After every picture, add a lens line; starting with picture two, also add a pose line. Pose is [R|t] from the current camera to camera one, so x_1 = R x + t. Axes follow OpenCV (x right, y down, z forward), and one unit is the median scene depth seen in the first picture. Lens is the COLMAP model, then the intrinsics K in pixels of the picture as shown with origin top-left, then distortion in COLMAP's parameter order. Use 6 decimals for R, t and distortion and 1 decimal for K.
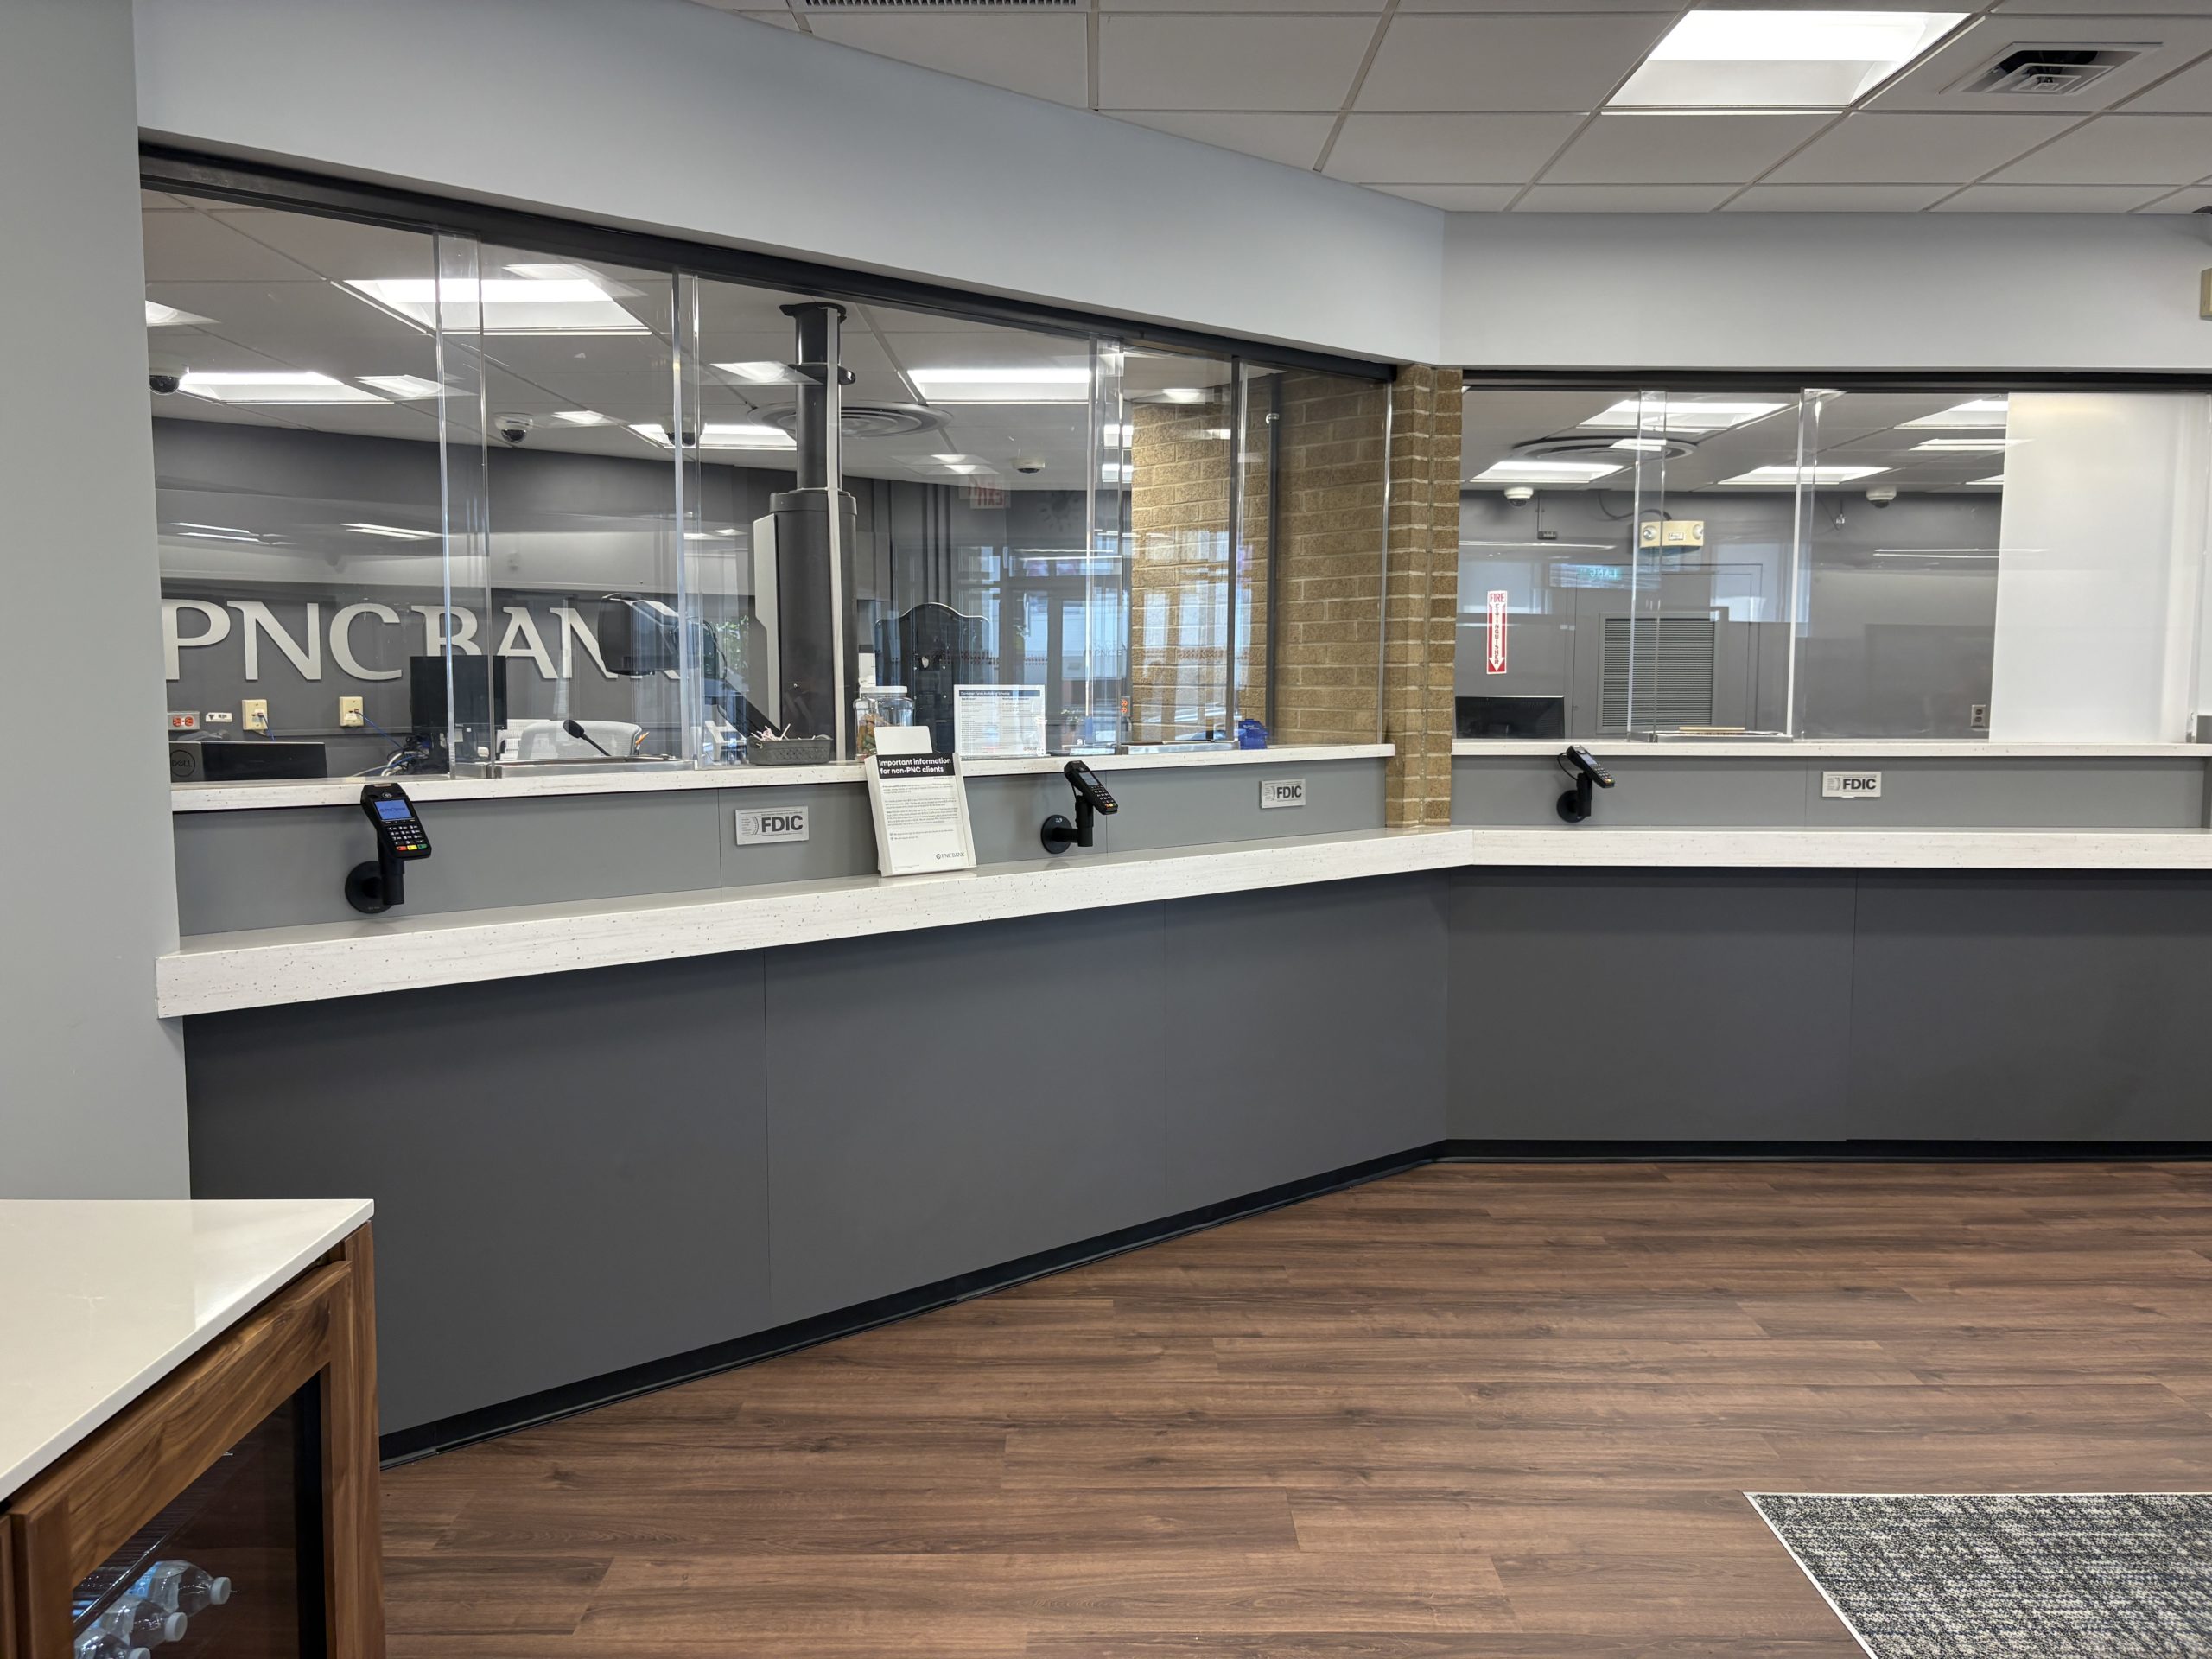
lens RADIAL K [[1770.6, 0, 1111.9], [0, 1770.6, 849.1], [0, 0, 1]] dist [0.059065, -0.040622]
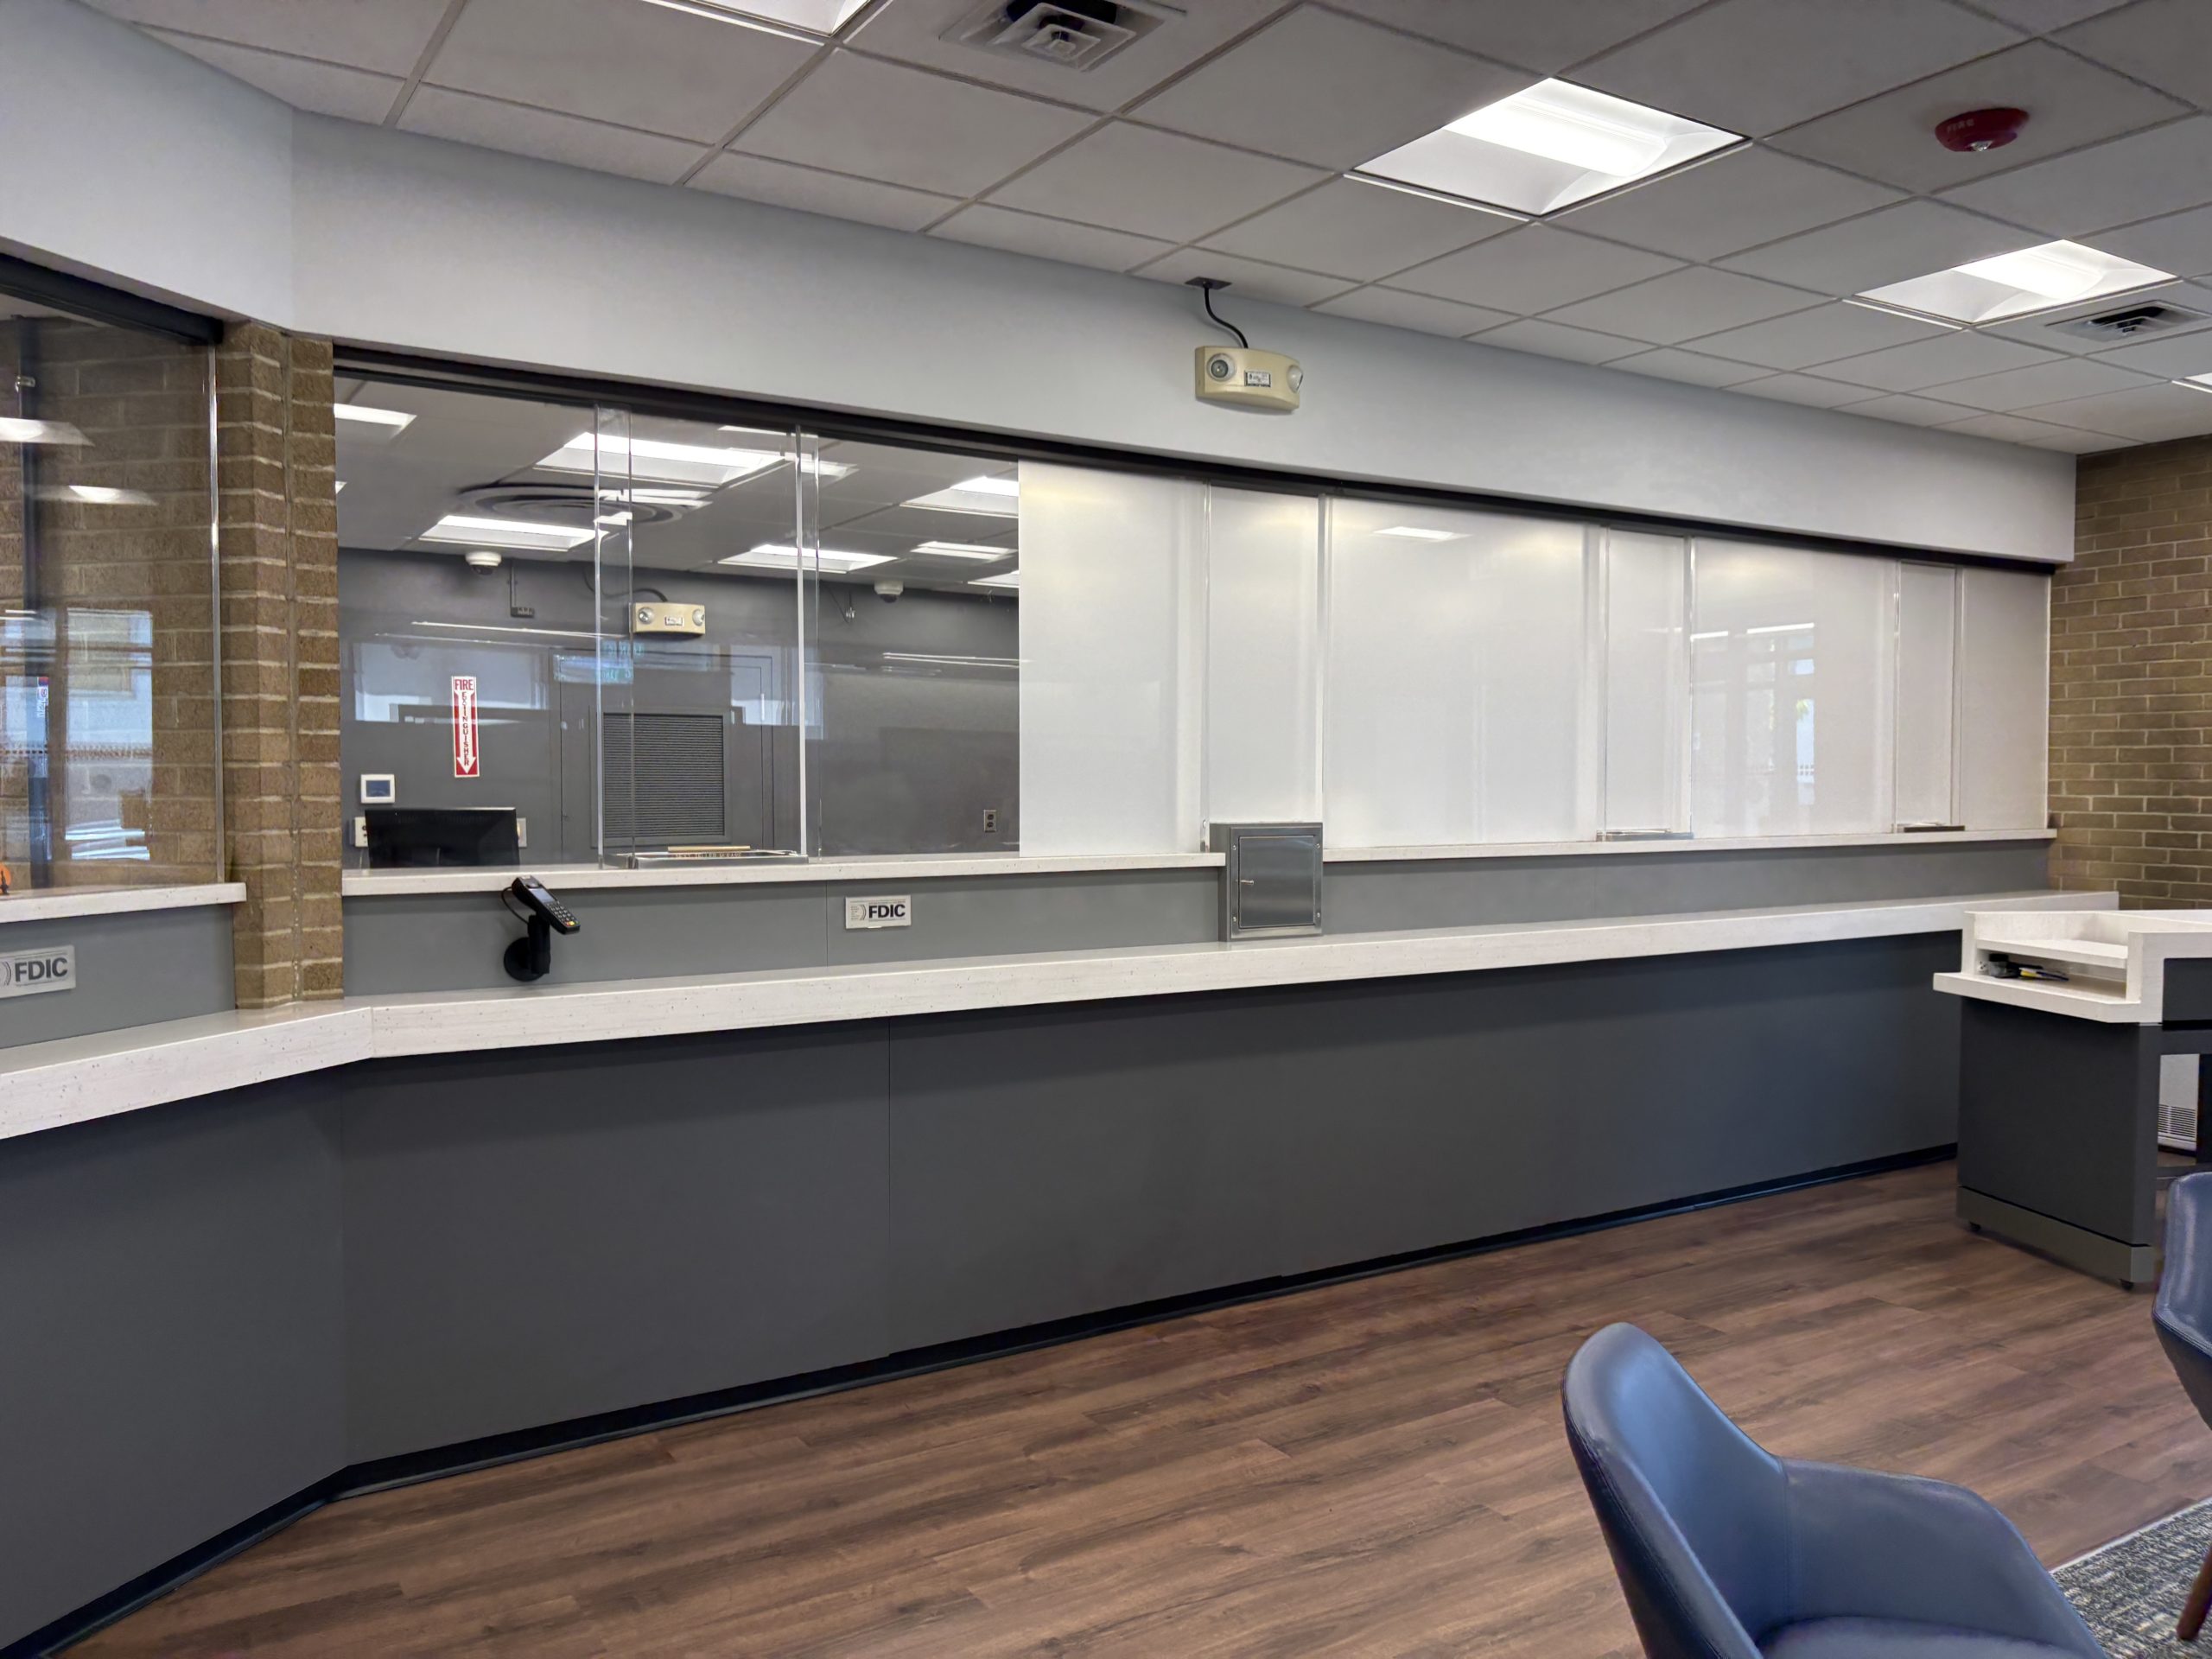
lens RADIAL K [[1694.1, 0, 1106.0], [0, 1694.1, 829.5], [0, 0, 1]] dist [0.065473, -0.119753]
pose [[0.861553, -0.017240, 0.507374, 0.112966], [0.051409, 0.997248, -0.053411, -0.028258], [-0.505058, 0.072100, 0.860069, 0.282639]]
